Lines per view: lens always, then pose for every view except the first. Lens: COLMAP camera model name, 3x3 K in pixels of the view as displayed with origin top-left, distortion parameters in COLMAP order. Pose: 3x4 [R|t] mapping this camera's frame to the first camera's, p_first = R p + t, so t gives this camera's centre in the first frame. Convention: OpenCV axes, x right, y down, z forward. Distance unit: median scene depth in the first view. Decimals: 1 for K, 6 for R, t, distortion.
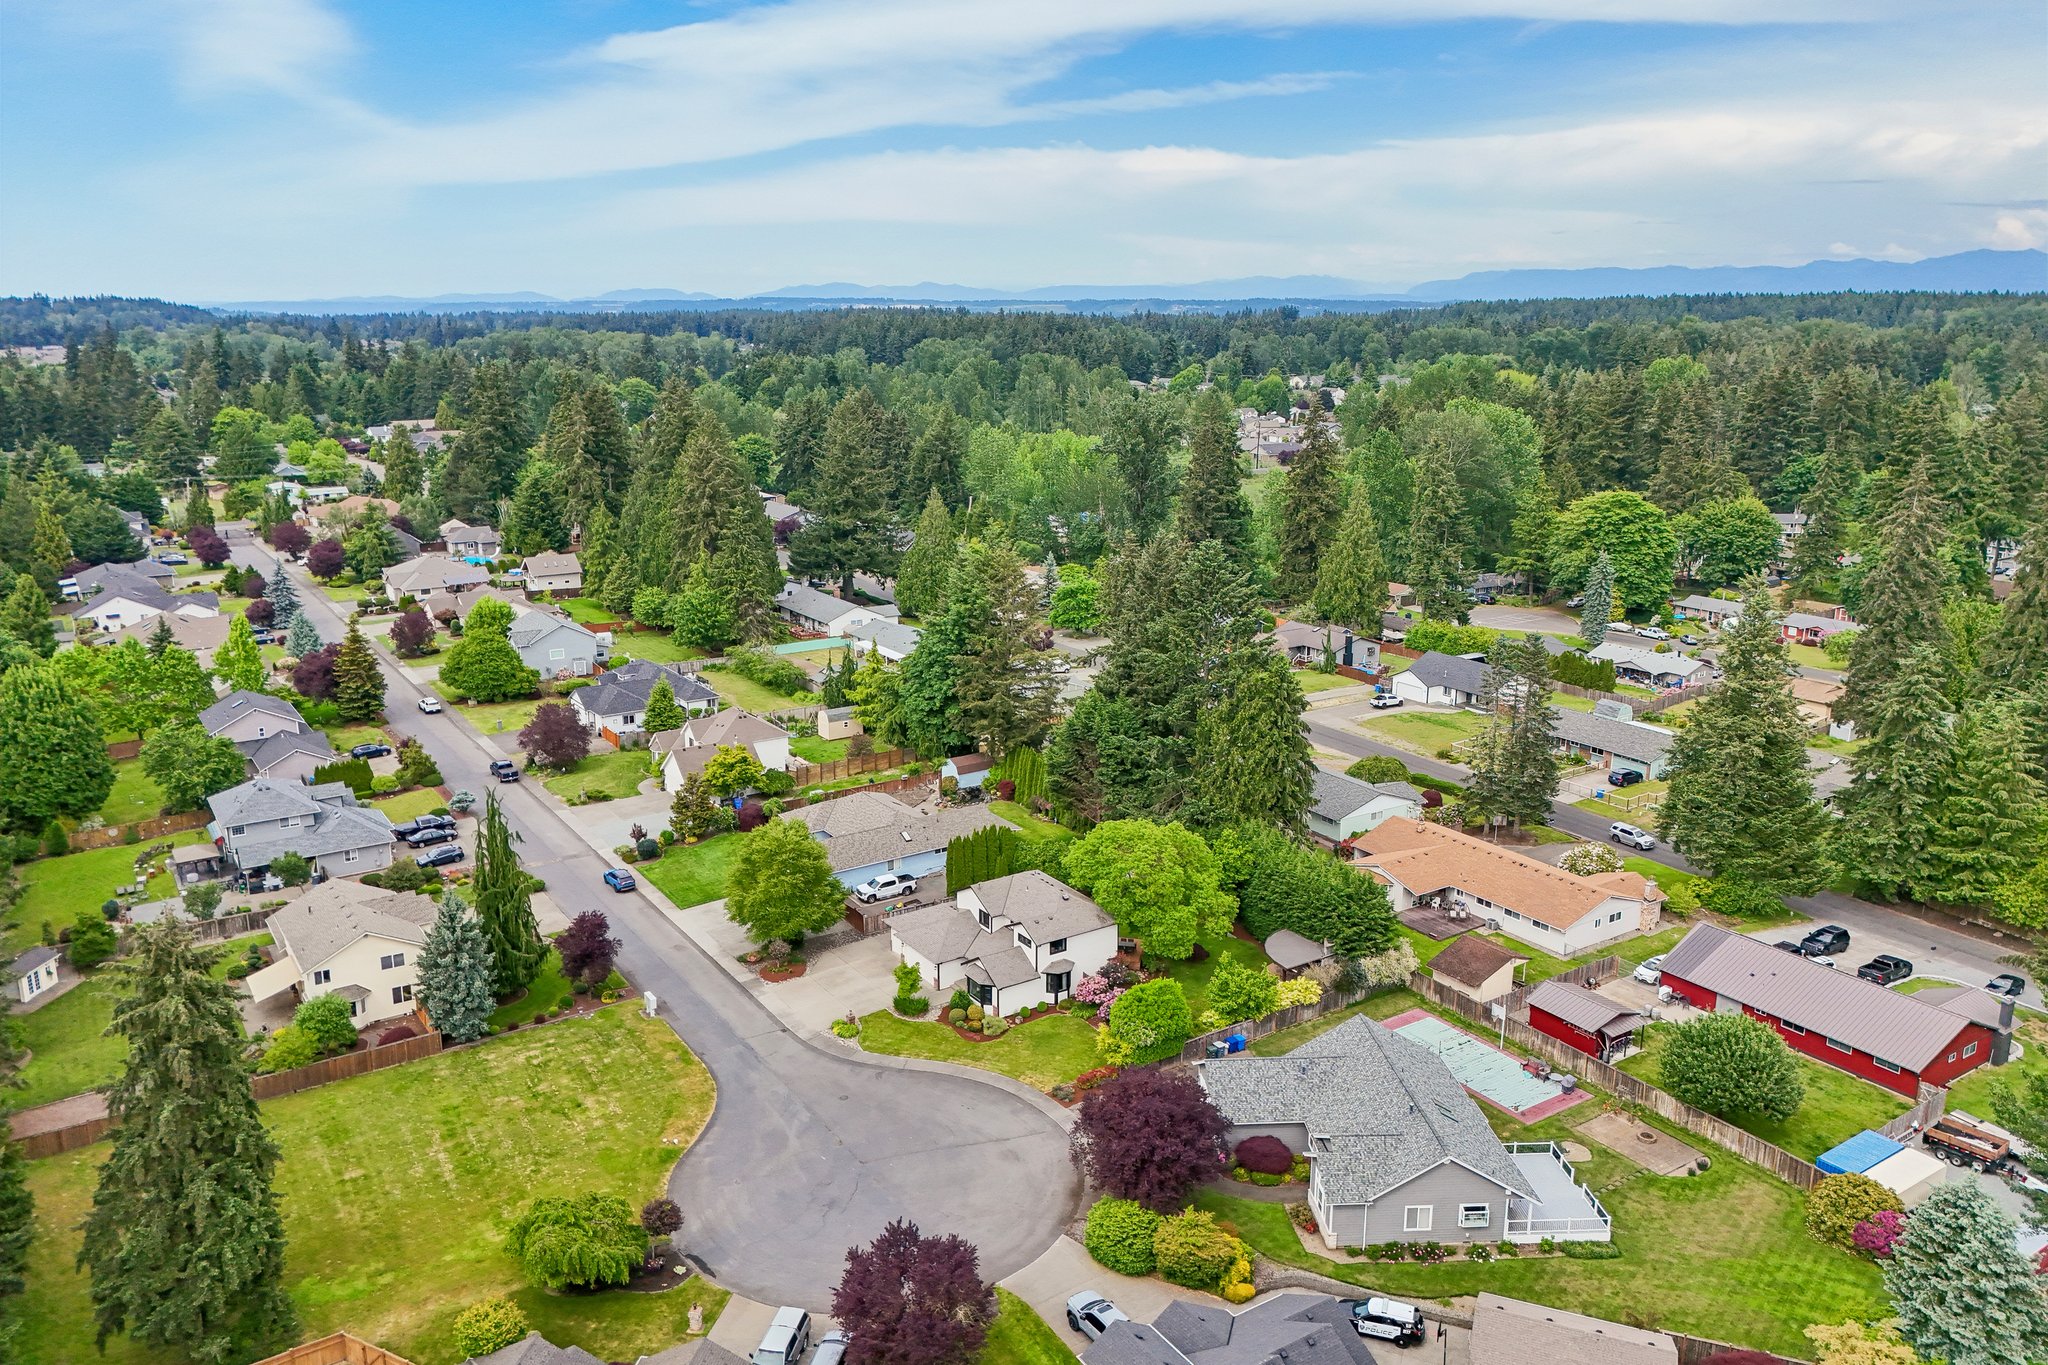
lens RADIAL K [[1506.4, 0, 1024.0], [0, 1506.4, 682.5], [0, 0, 1]] dist [0.197056, -0.547826]
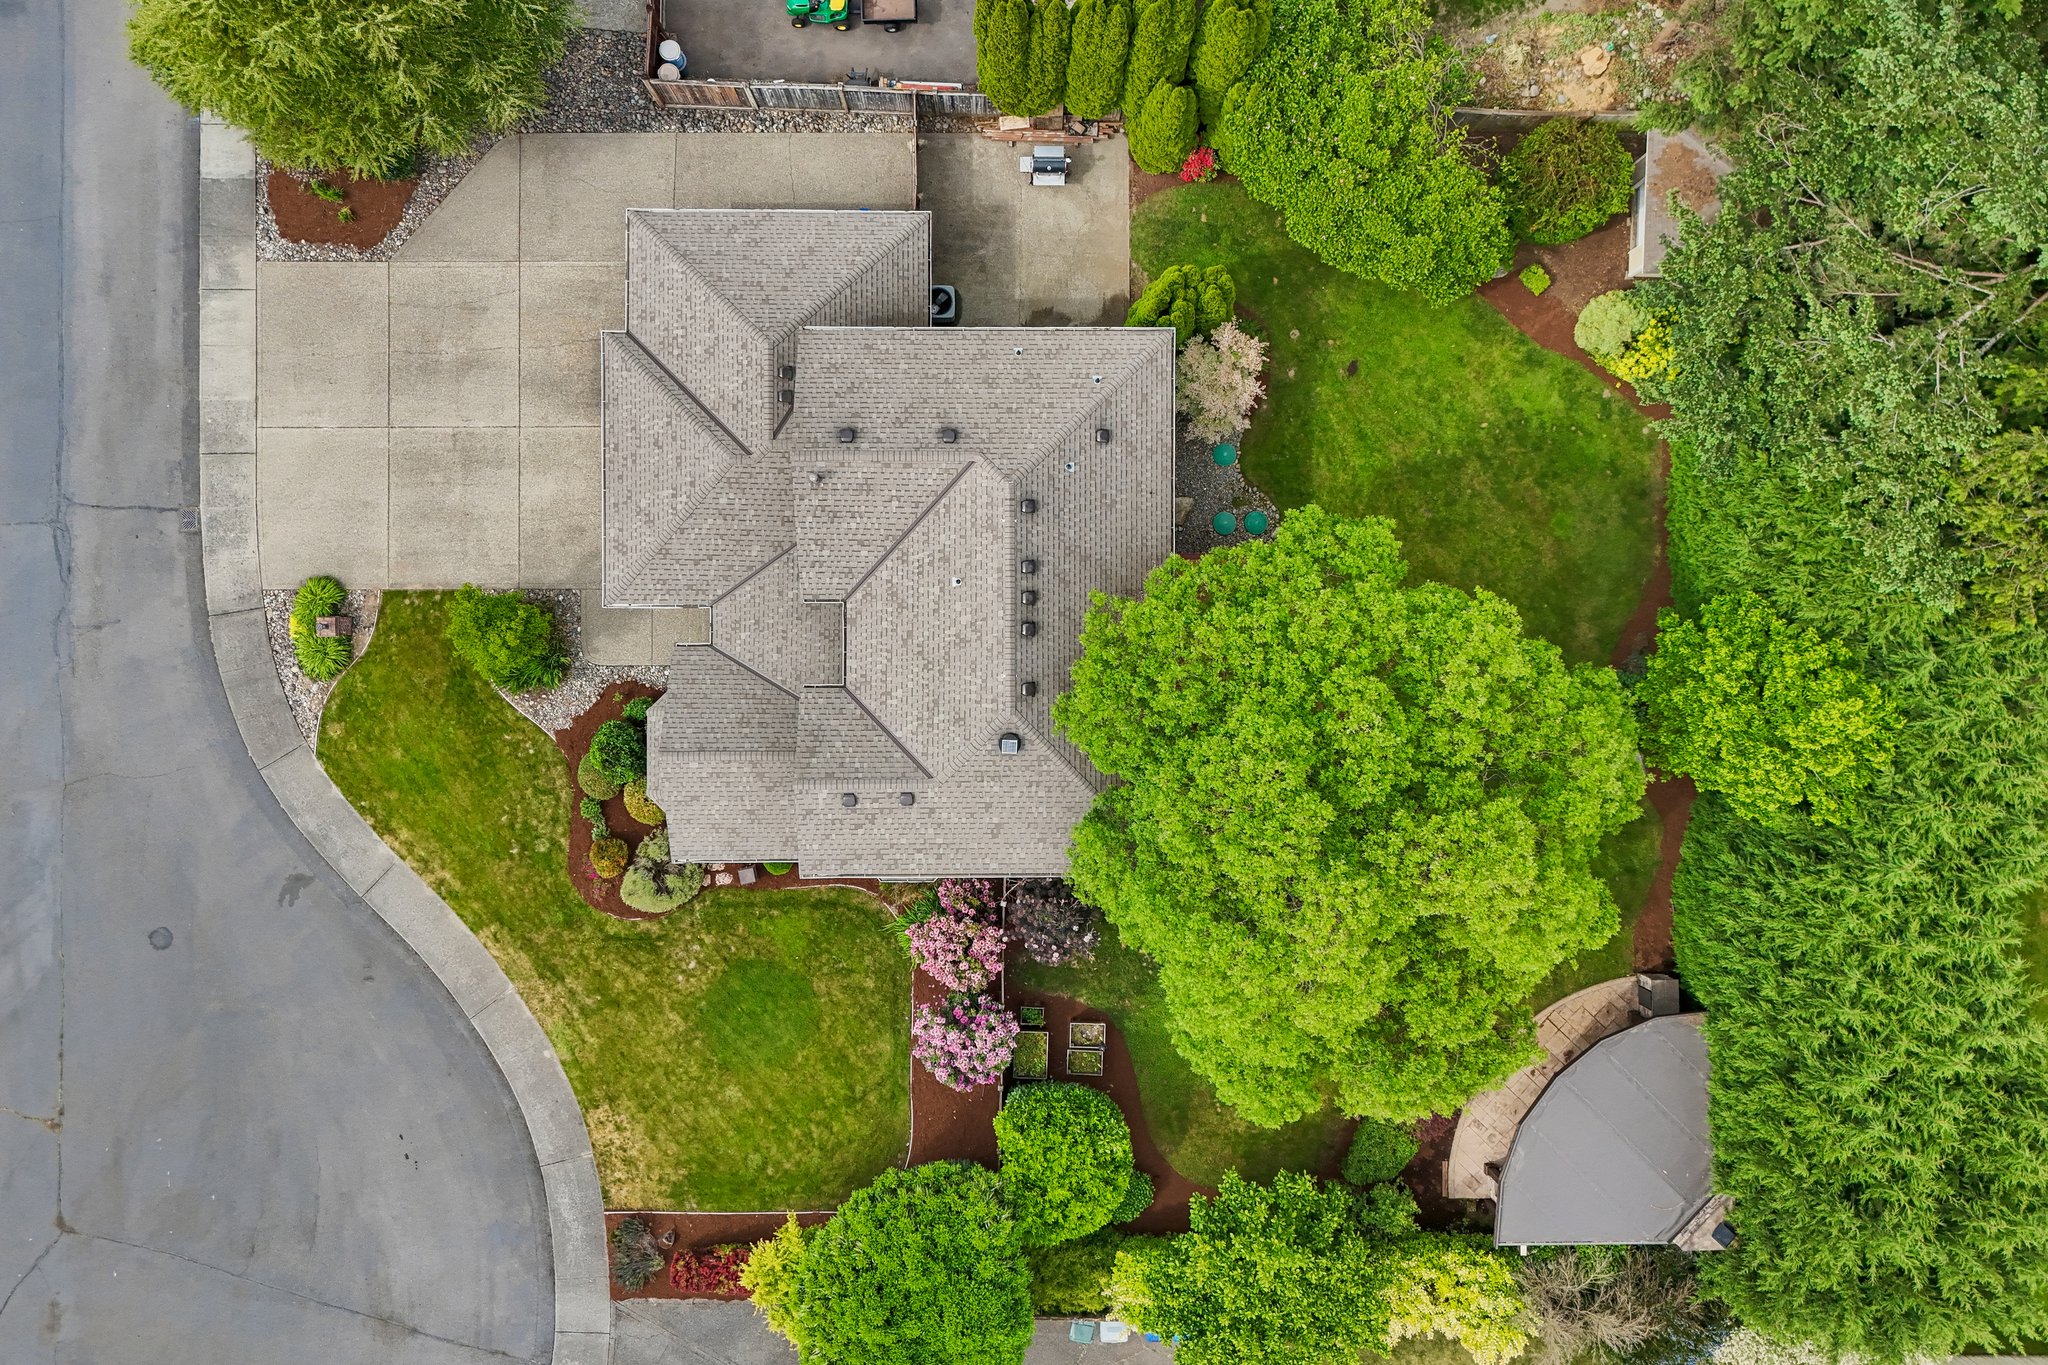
lens RADIAL K [[1510.3, 0, 1028.8], [0, 1510.3, 673.9], [0, 0, 1]] dist [0.074472, -0.067961]
pose [[0.834263, 0.551364, 0.001811, 0.023114], [-0.149255, 0.222672, 0.963400, -0.127647], [0.530781, -0.804000, 0.268061, 0.906667]]
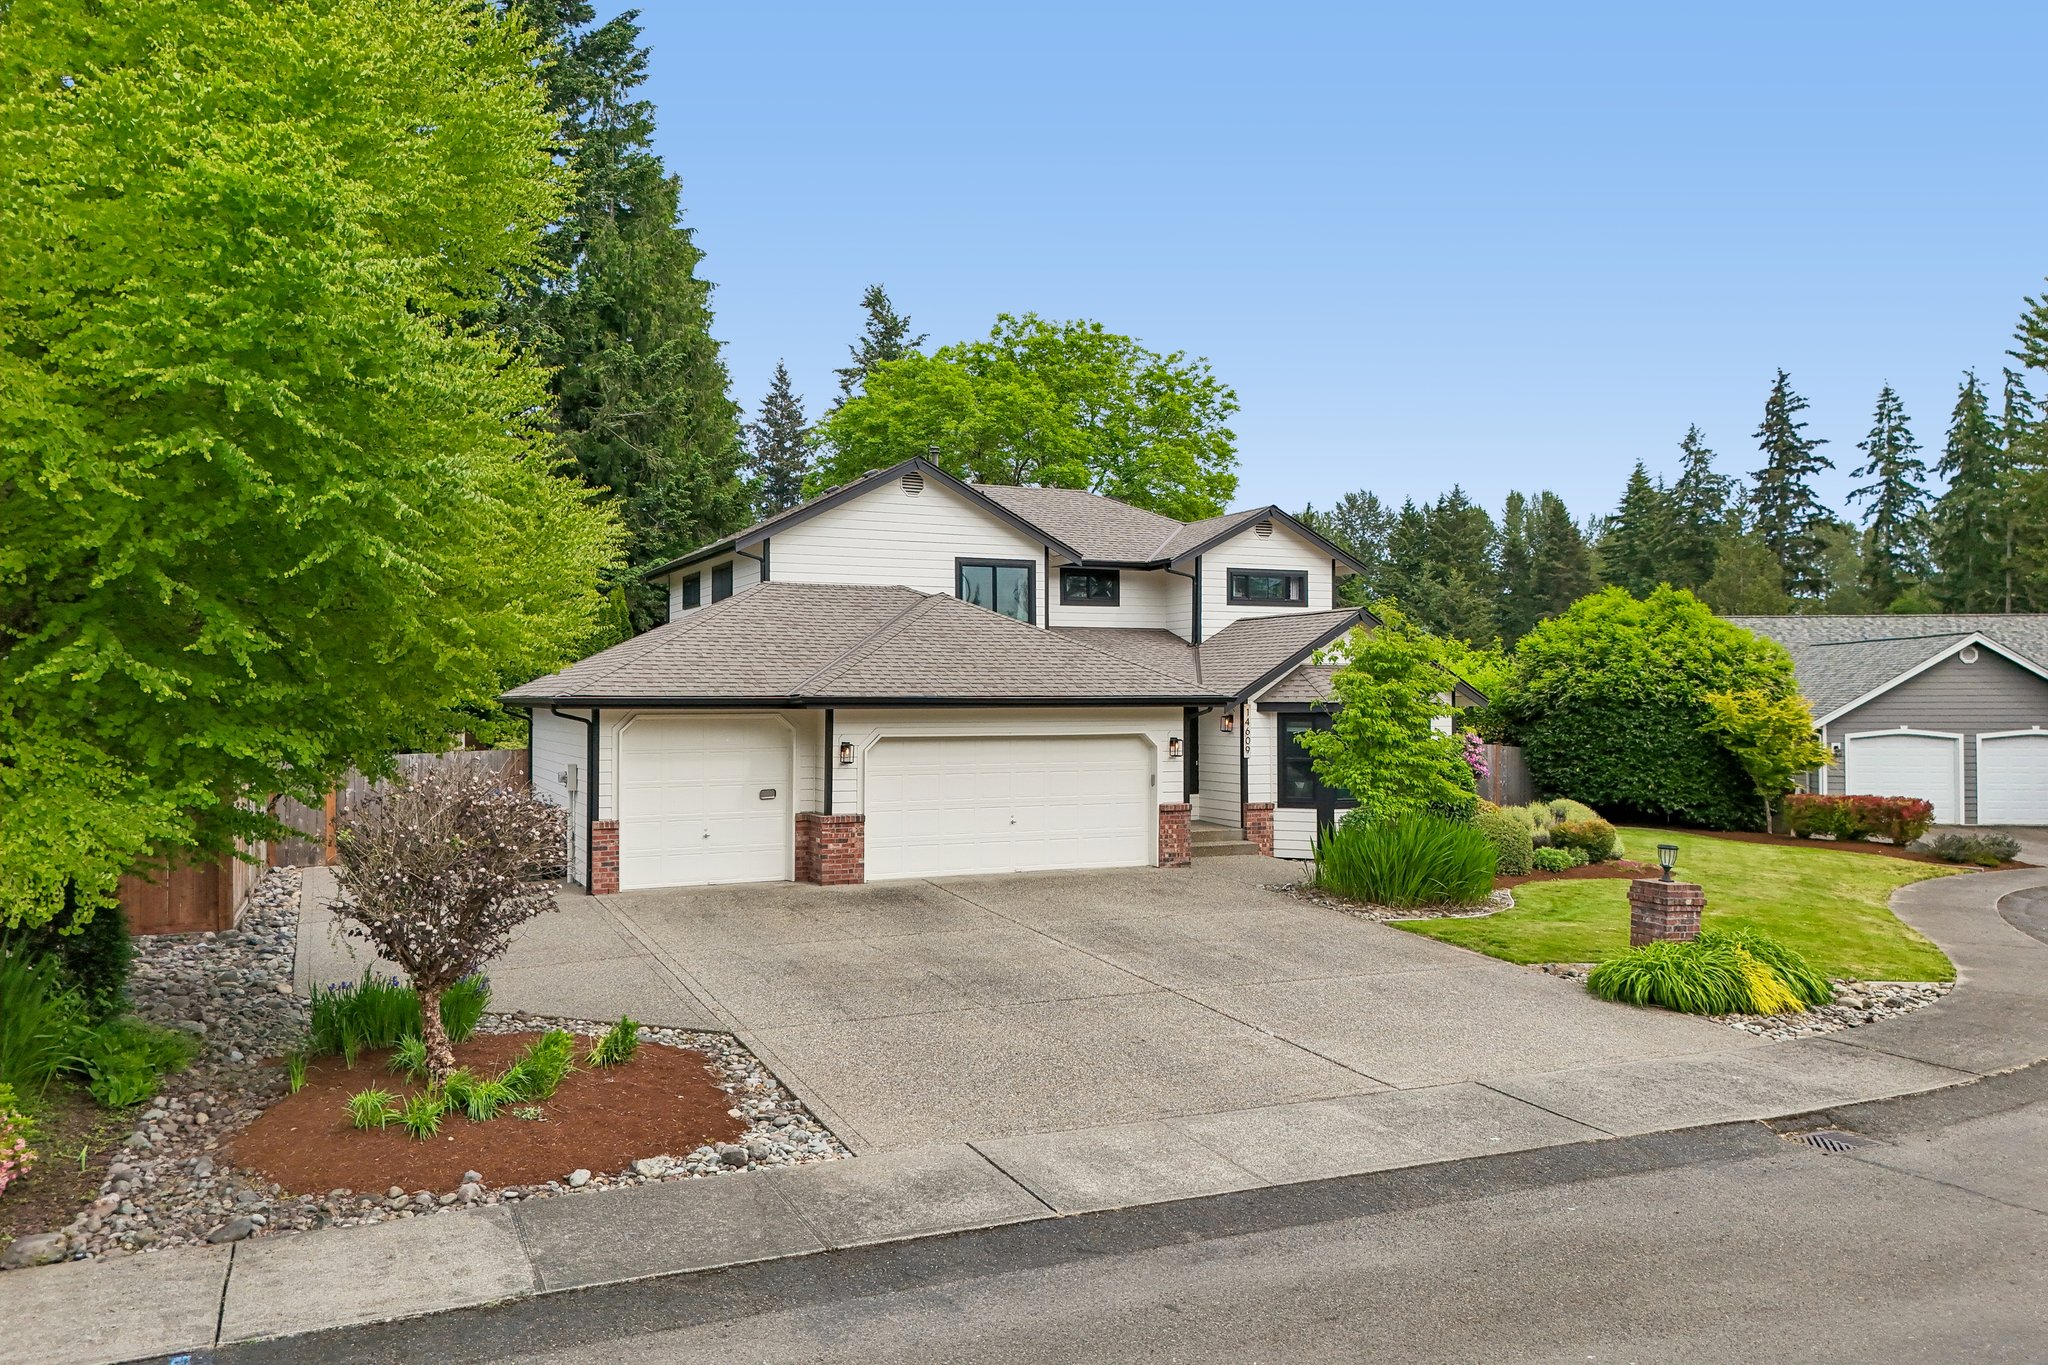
lens RADIAL K [[1510.3, 0, 1028.8], [0, 1510.3, 673.9], [0, 0, 1]] dist [0.074472, -0.067961]
pose [[0.155195, 0.007621, 0.987855, -0.246079], [0.236719, 0.970551, -0.044677, 0.176281], [-0.959103, 0.240777, 0.148820, 0.950585]]
